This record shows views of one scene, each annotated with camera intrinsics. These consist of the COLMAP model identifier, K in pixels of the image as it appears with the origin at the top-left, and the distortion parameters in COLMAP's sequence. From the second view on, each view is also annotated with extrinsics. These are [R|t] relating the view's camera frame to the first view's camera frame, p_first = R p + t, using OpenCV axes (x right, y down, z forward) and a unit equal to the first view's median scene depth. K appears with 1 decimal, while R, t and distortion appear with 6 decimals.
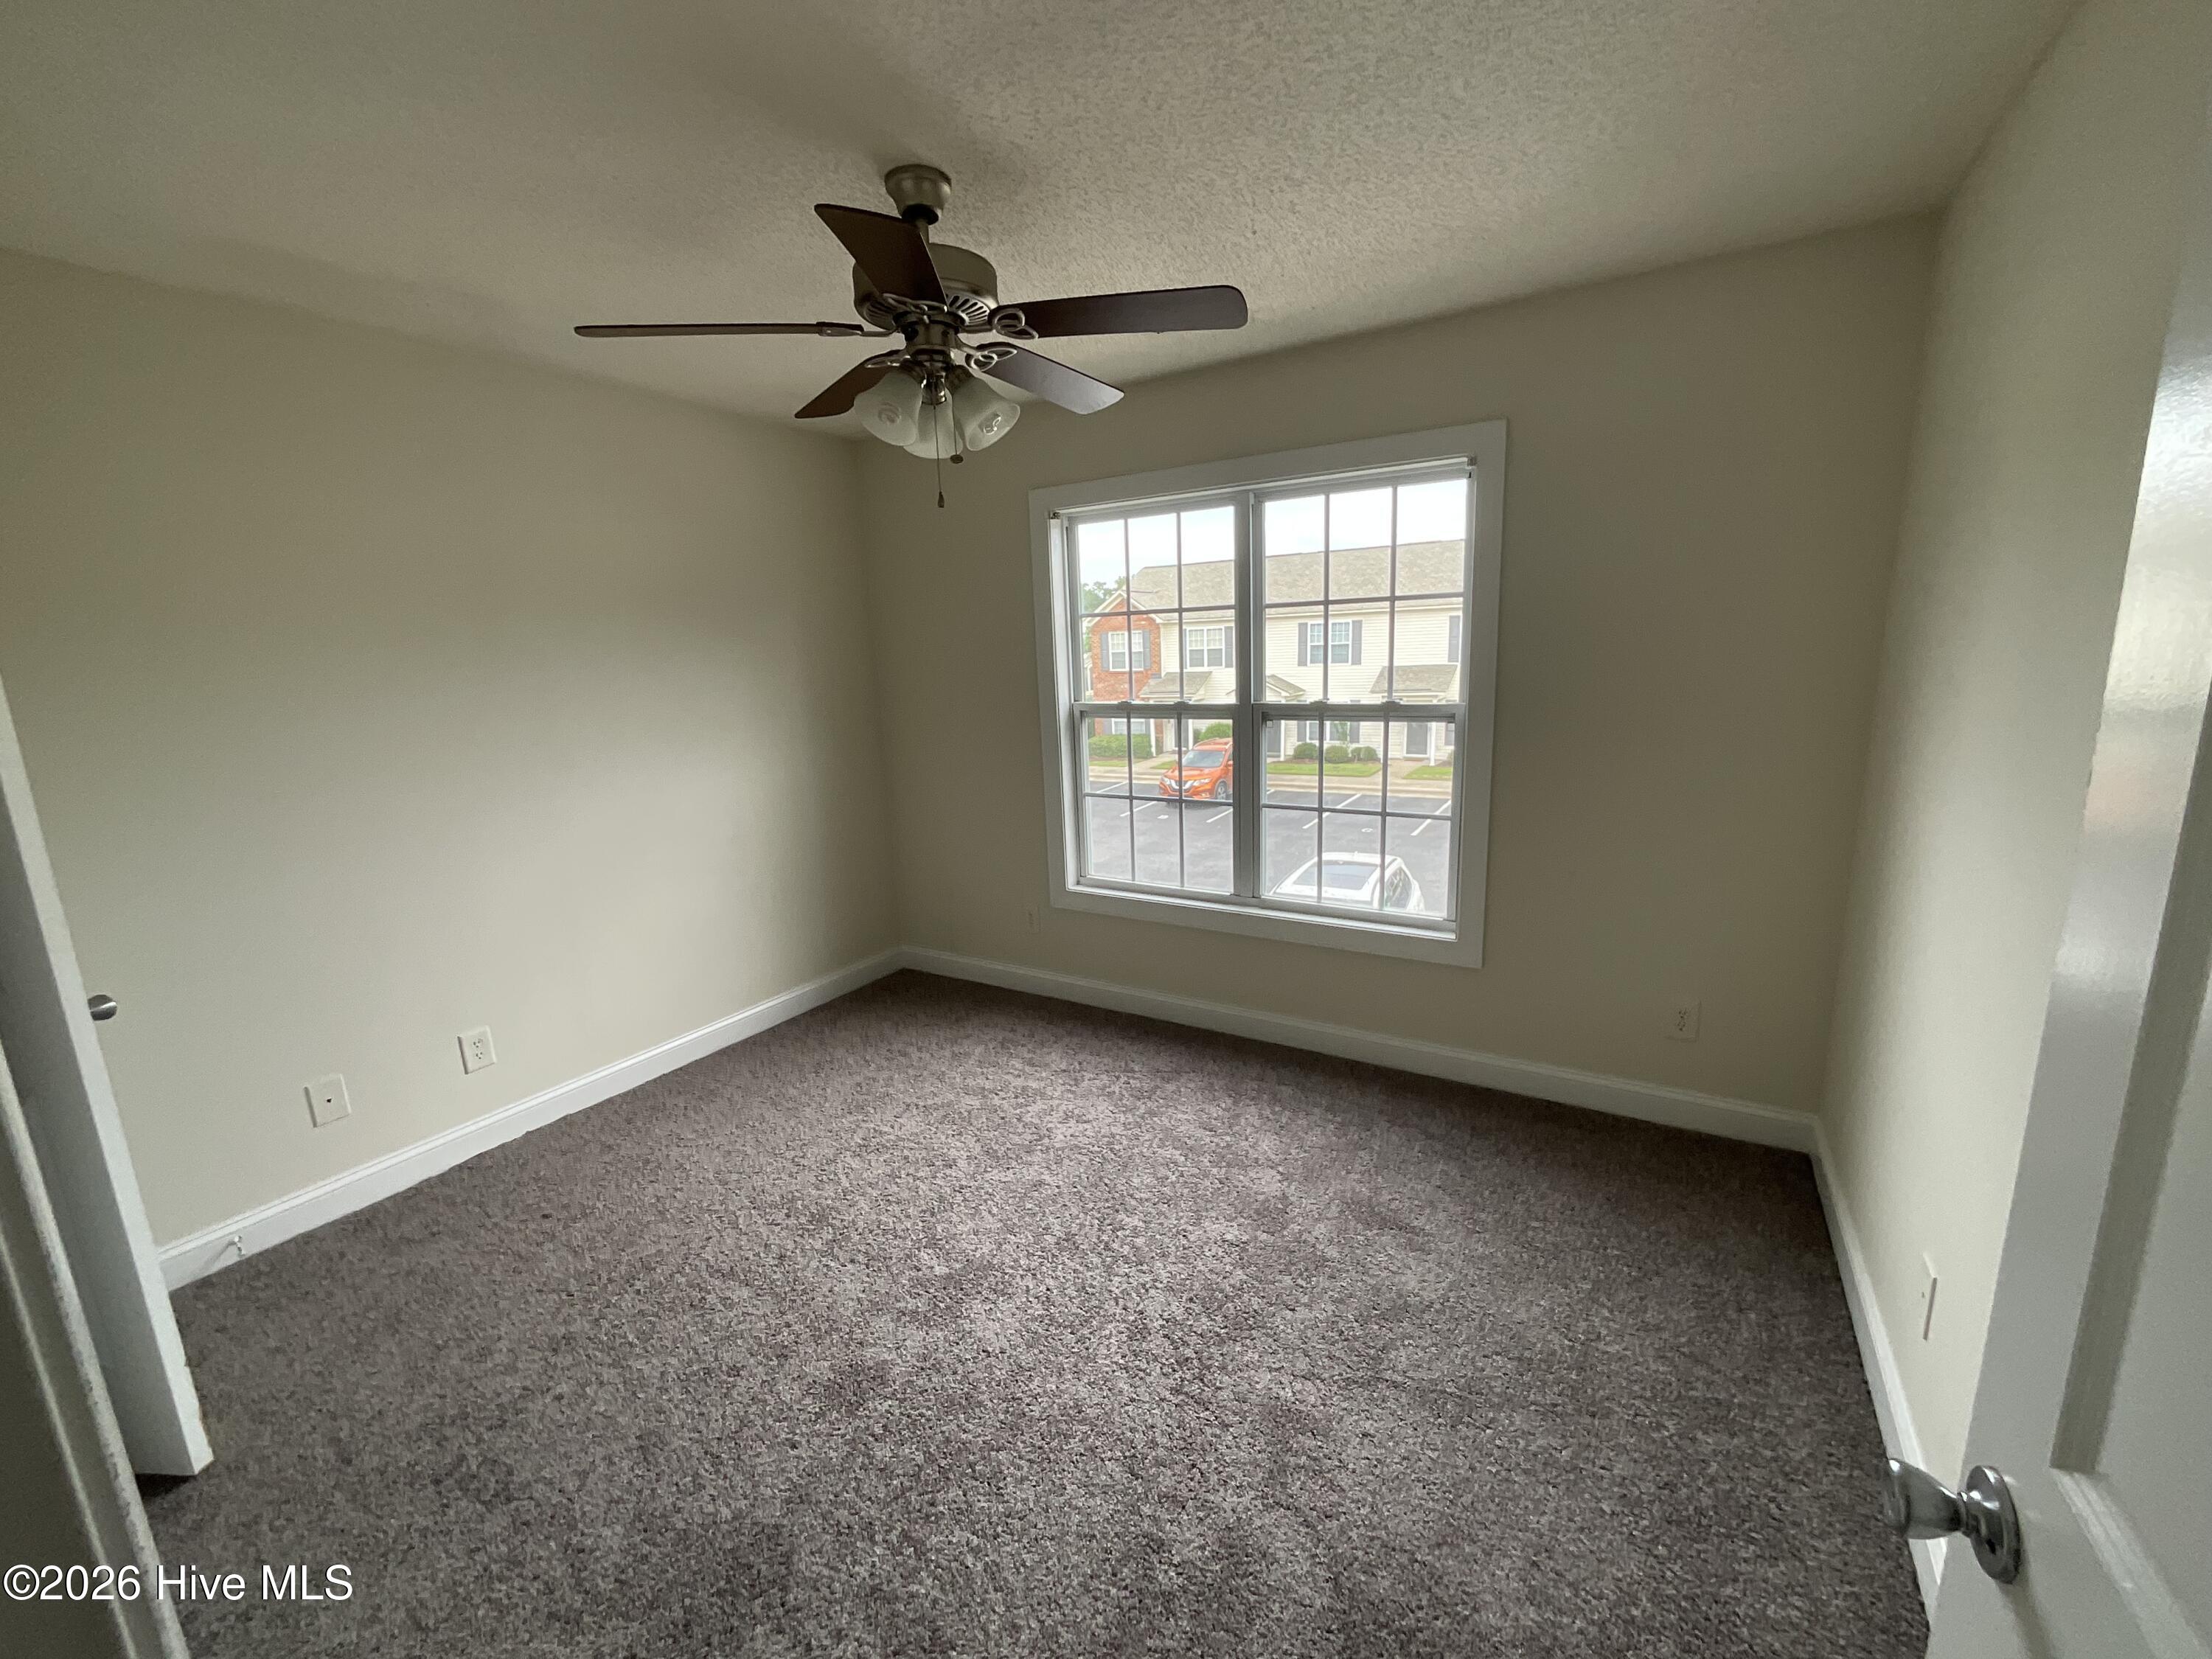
lens RADIAL K [[901.3, 0, 1104.2], [0, 901.3, 819.7], [0, 0, 1]] dist [0.015552, 0.000188]
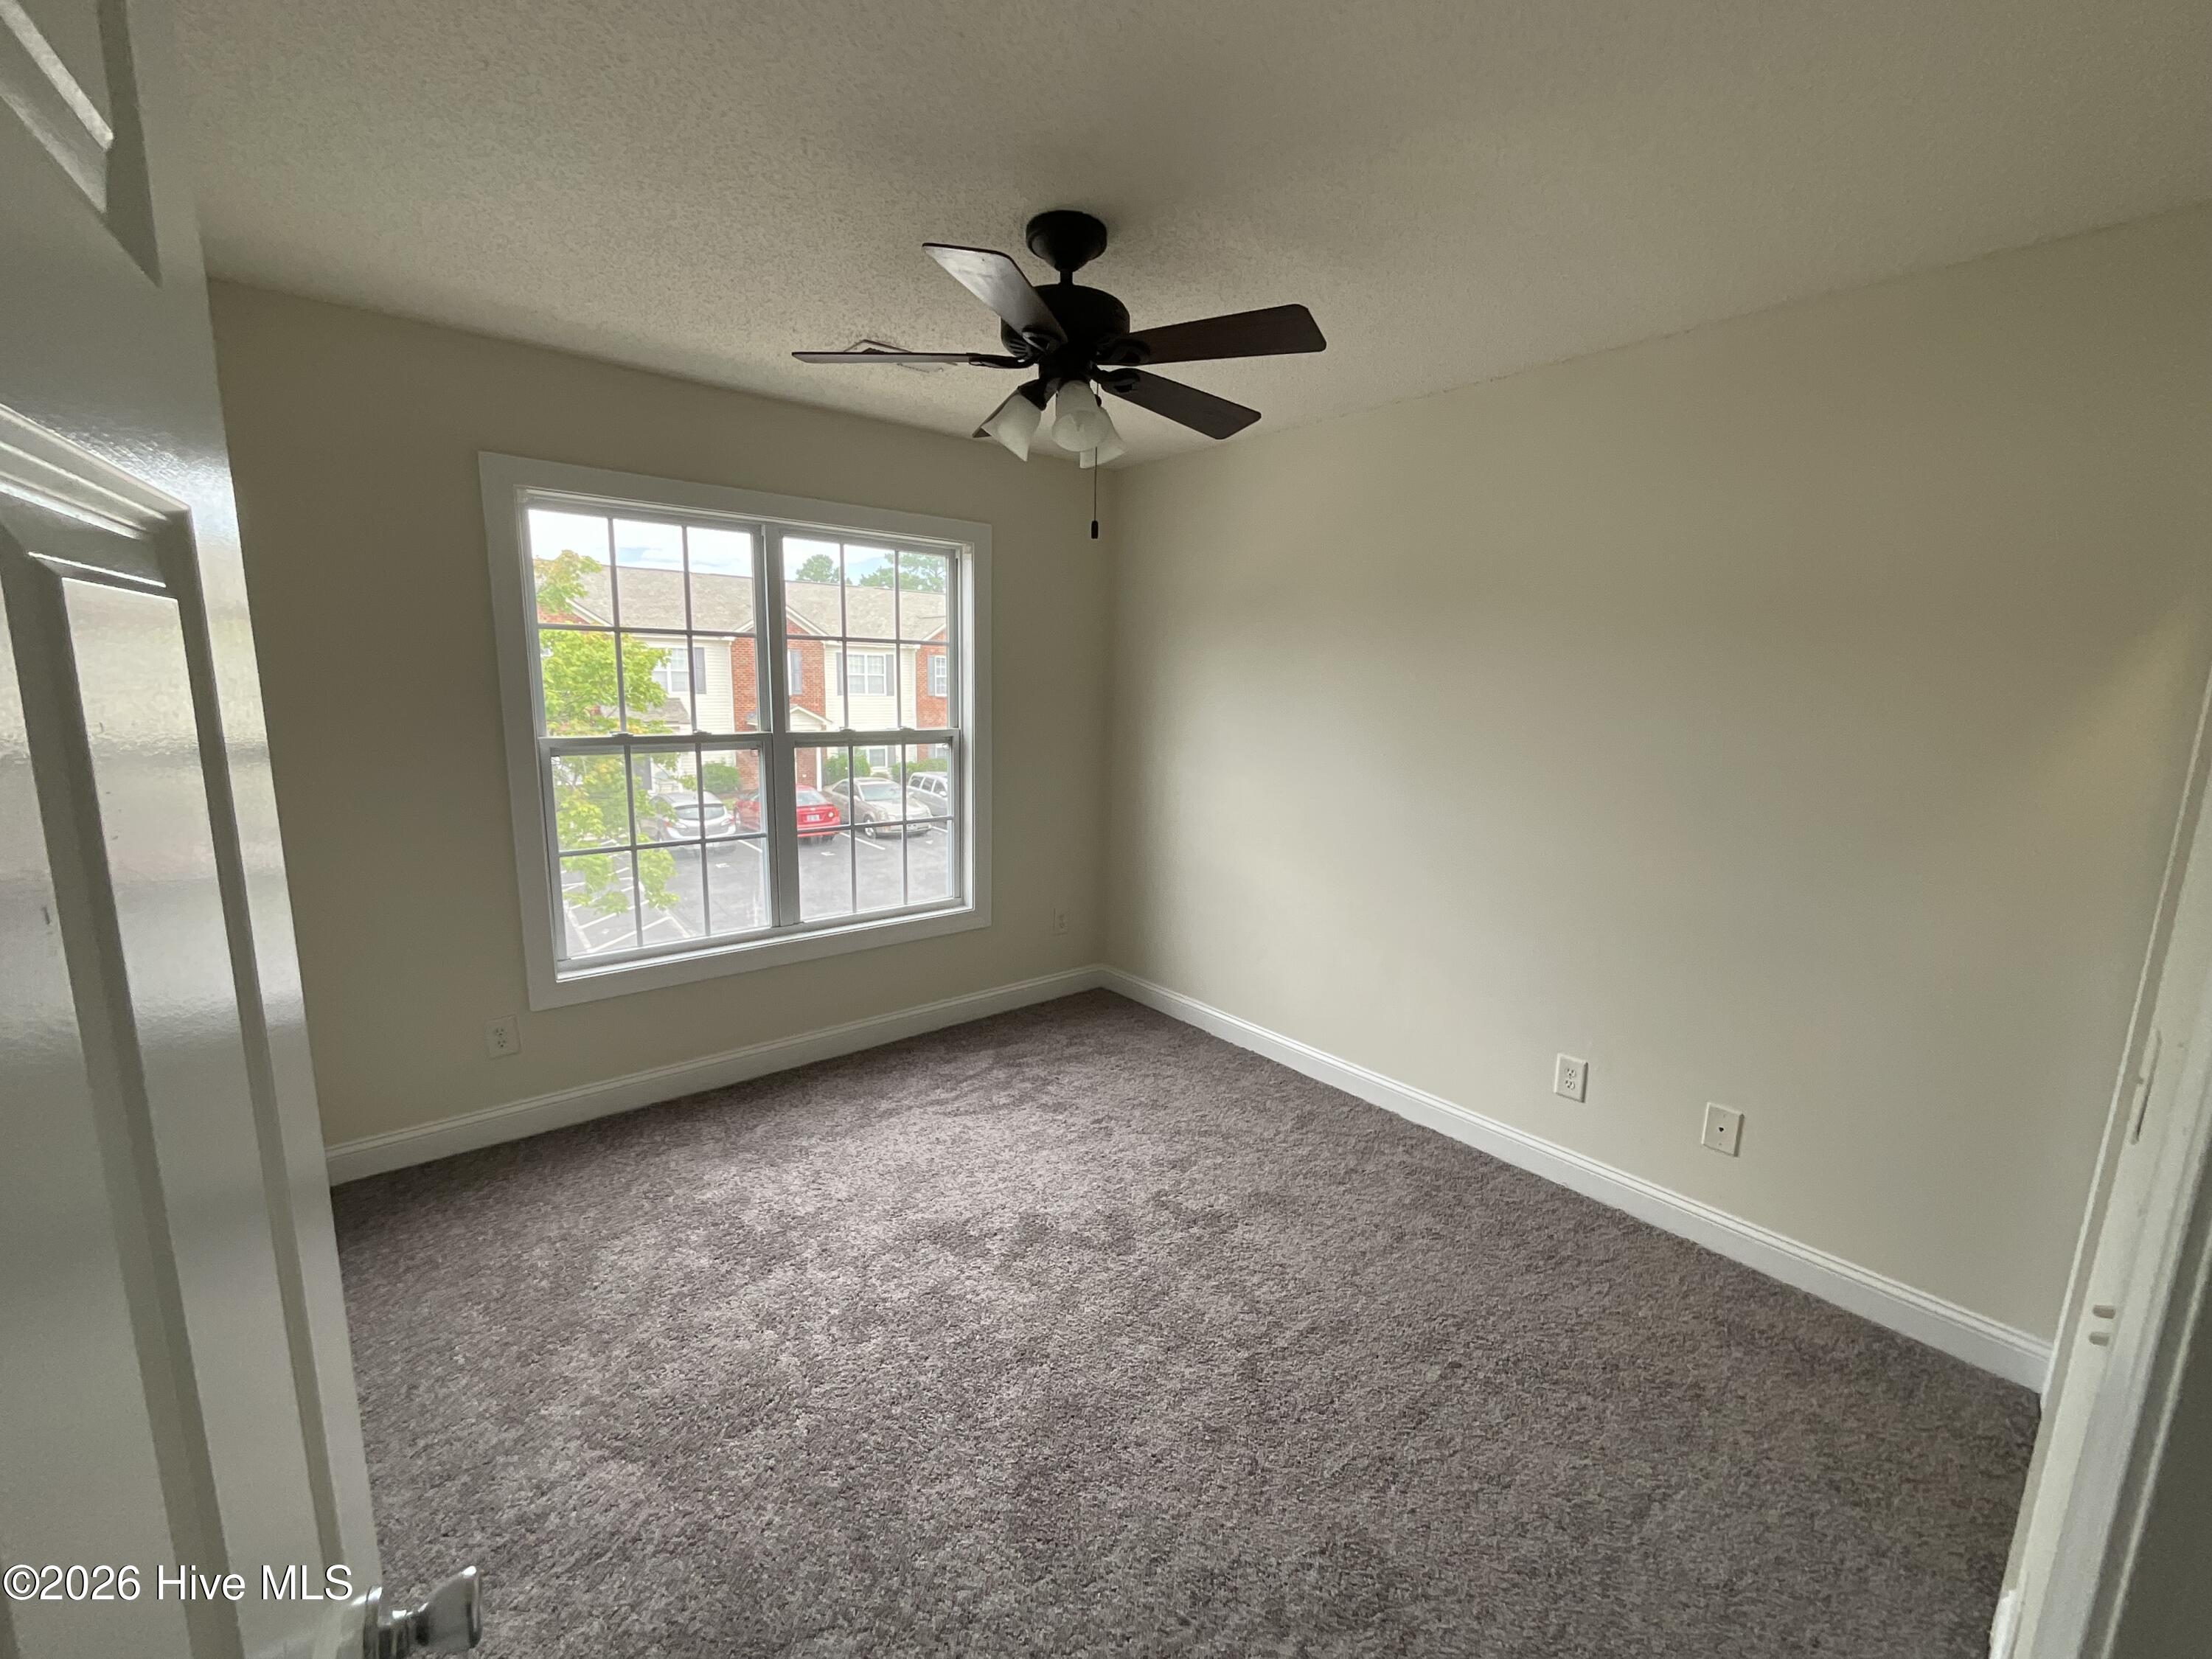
lens RADIAL K [[879.9, 0, 1104.1], [0, 879.9, 823.2], [0, 0, 1]] dist [0.000786, -0.000115]
pose [[0.335197, -0.118779, 0.934631, -0.627789], [0.139256, 0.987371, 0.075539, -0.051534], [-0.931800, 0.104832, 0.347505, 0.322625]]
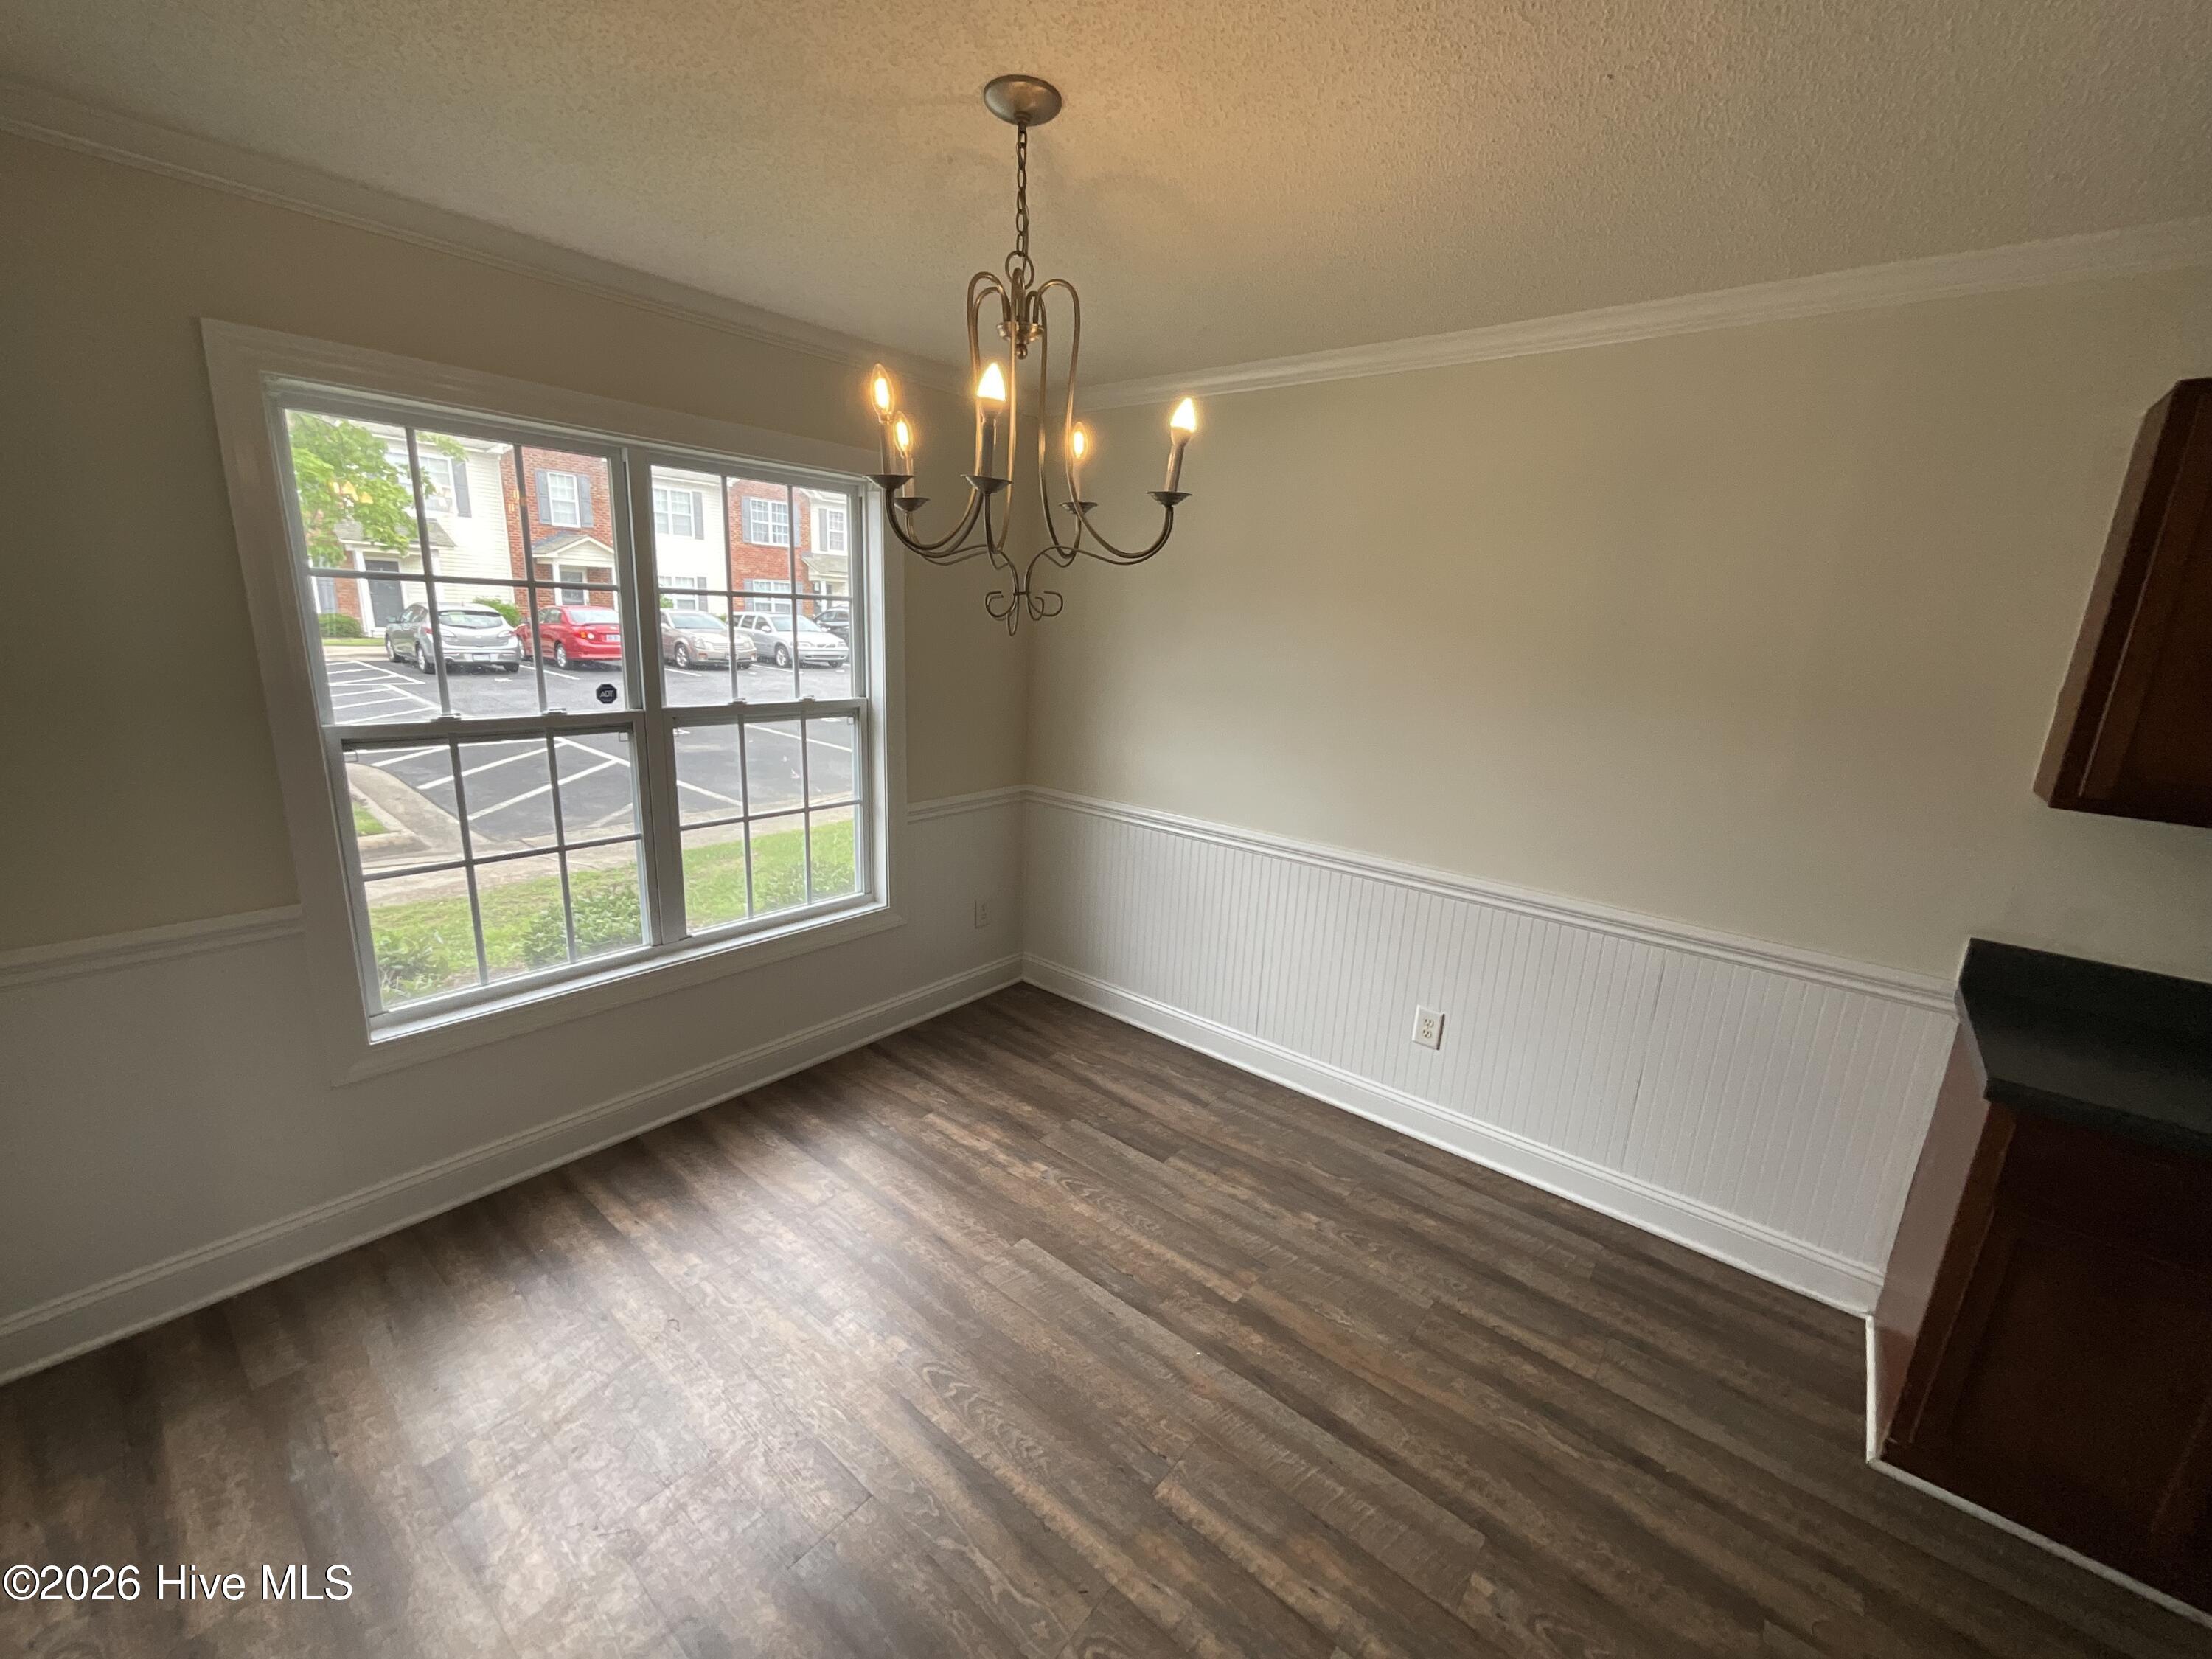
lens RADIAL K [[901.3, 0, 1104.2], [0, 901.3, 819.7], [0, 0, 1]] dist [0.015552, 0.000188]
pose [[0.152928, -0.177667, 0.972135, -0.573395], [0.141405, 0.977518, 0.156407, -0.099536], [-0.978068, 0.113546, 0.174613, 0.456034]]
